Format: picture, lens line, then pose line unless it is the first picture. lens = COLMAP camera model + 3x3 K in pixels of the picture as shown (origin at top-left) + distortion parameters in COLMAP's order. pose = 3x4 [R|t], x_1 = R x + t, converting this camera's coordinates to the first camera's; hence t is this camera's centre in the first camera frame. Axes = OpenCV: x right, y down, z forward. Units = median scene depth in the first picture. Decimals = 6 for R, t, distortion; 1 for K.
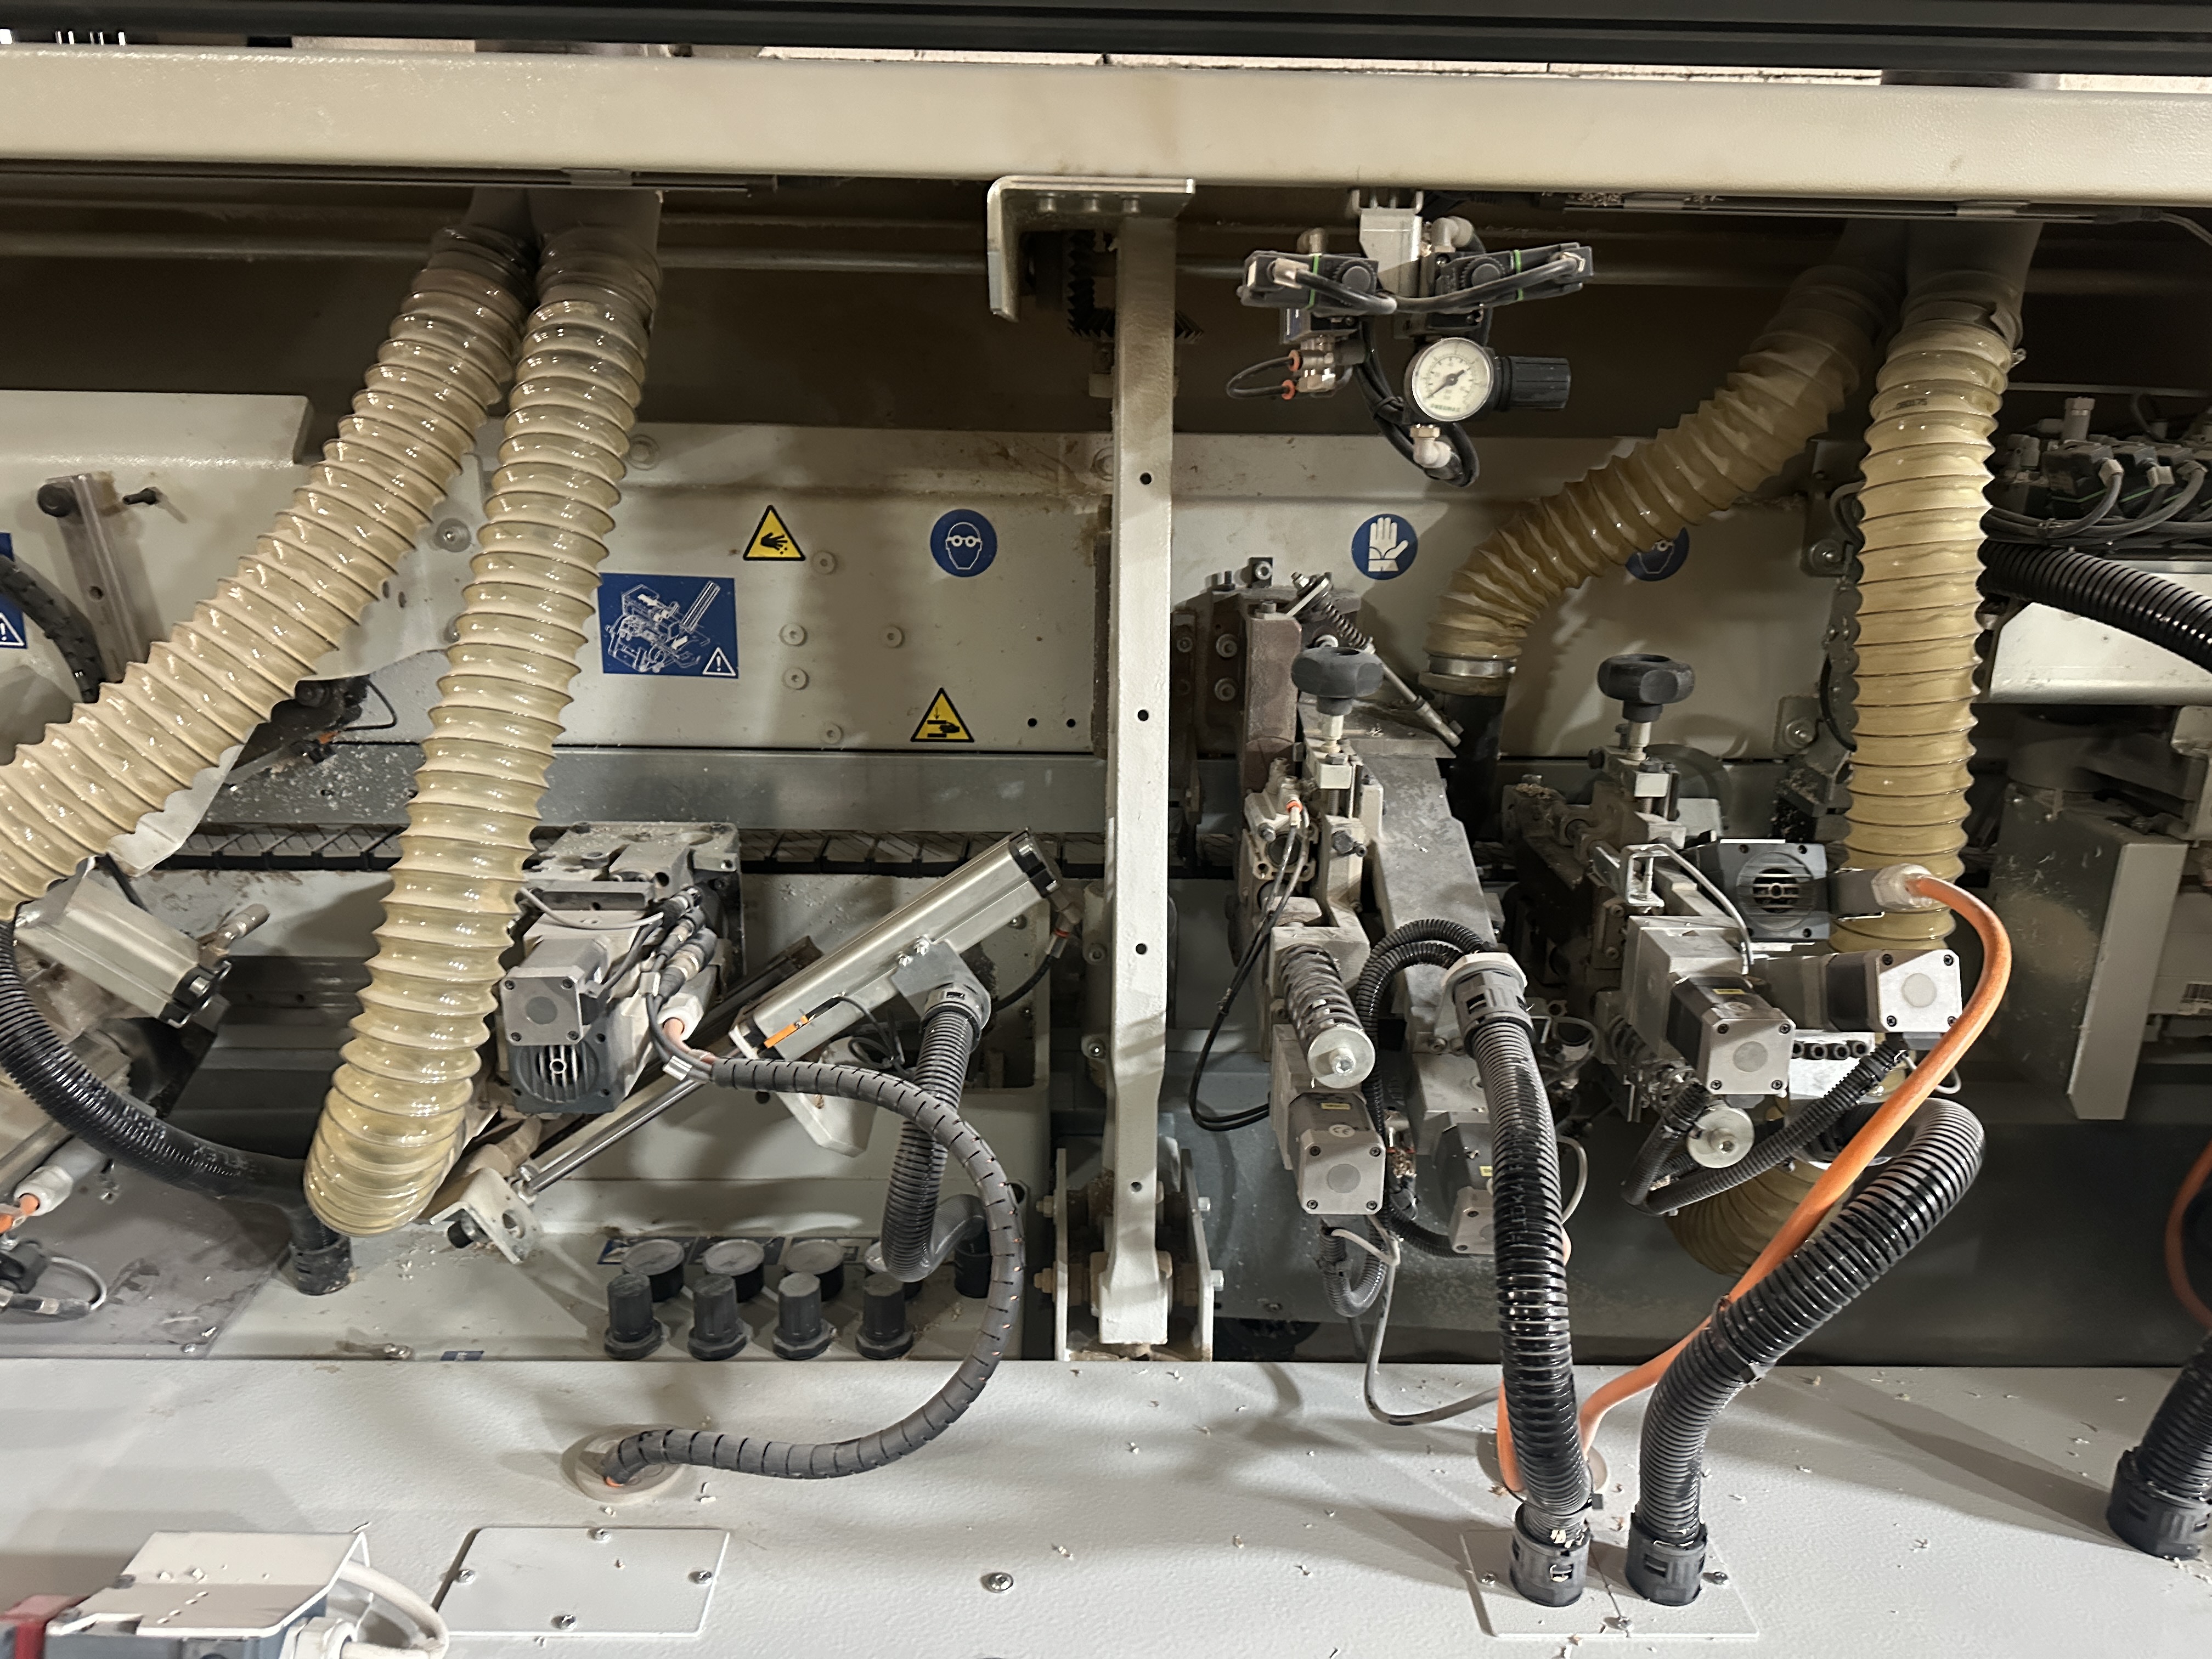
lens RADIAL K [[1566.0, 0, 1104.8], [0, 1566.0, 822.7], [0, 0, 1]] dist [0.062490, -0.061061]
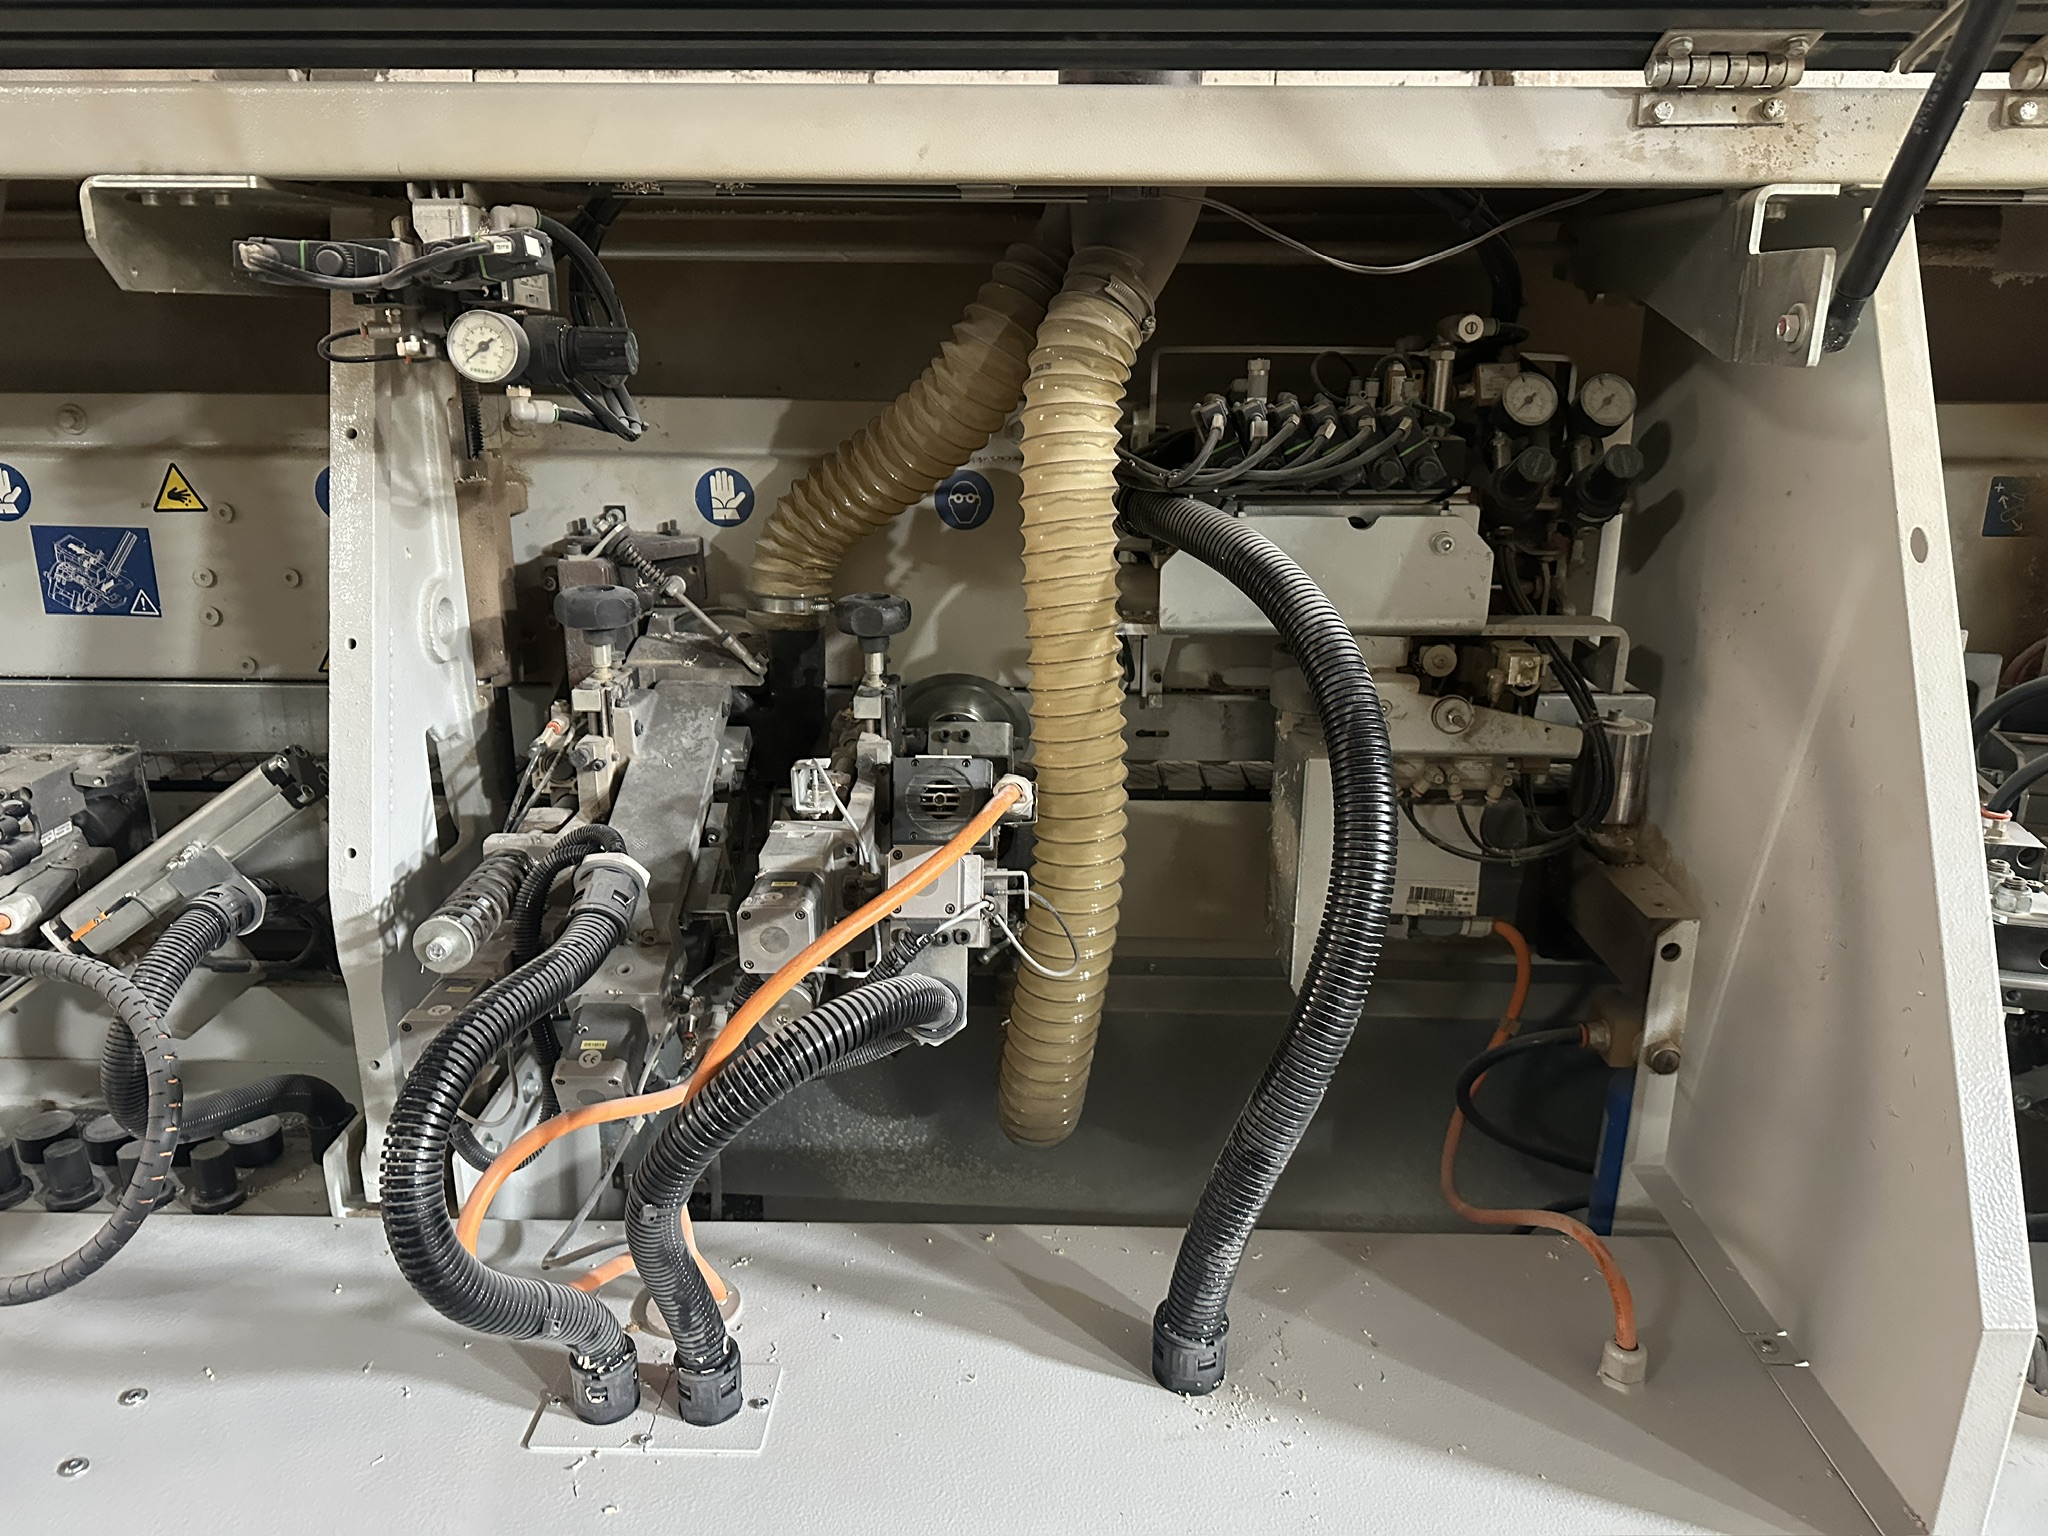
lens RADIAL K [[1449.9, 0, 1034.6], [0, 1449.9, 758.3], [0, 0, 1]] dist [0.062490, -0.061061]
pose [[0.998951, -0.001868, -0.045761, 0.502431], [0.001879, 0.999998, 0.000197, 0.012034], [0.045761, -0.000283, 0.998952, -0.029428]]
